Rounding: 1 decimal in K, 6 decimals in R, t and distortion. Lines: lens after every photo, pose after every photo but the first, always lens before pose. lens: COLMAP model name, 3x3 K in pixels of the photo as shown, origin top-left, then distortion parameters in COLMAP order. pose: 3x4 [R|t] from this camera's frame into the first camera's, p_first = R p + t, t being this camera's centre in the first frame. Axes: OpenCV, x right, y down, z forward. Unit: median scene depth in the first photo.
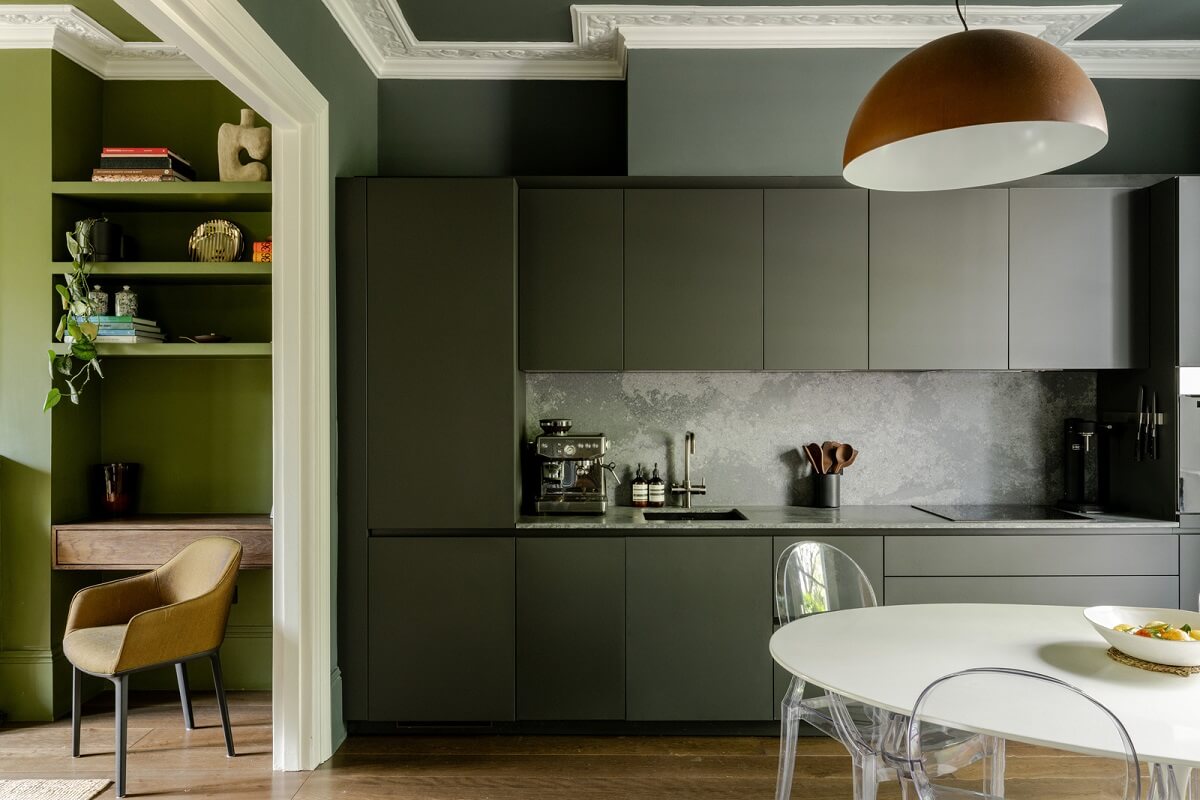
lens RADIAL K [[856.7, 0, 600.0], [0, 856.7, 400.0], [0, 0, 1]] dist [0.002051, -0.000840]
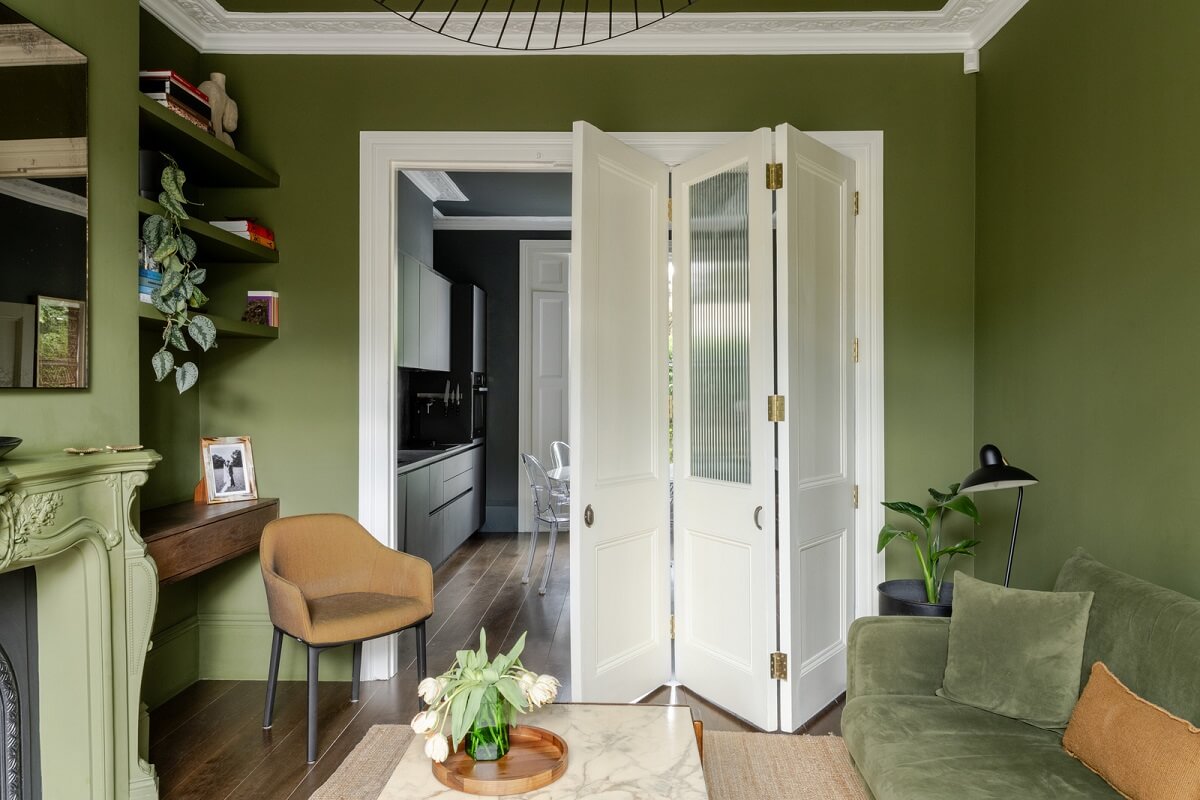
lens RADIAL K [[856.7, 0, 600.0], [0, 856.7, 400.0], [0, 0, 1]] dist [0.002051, -0.000840]
pose [[0.022720, -0.008345, 0.999707, -1.397626], [-0.008672, 0.999926, 0.008544, 0.009945], [-0.999704, -0.008863, 0.022646, 0.574655]]
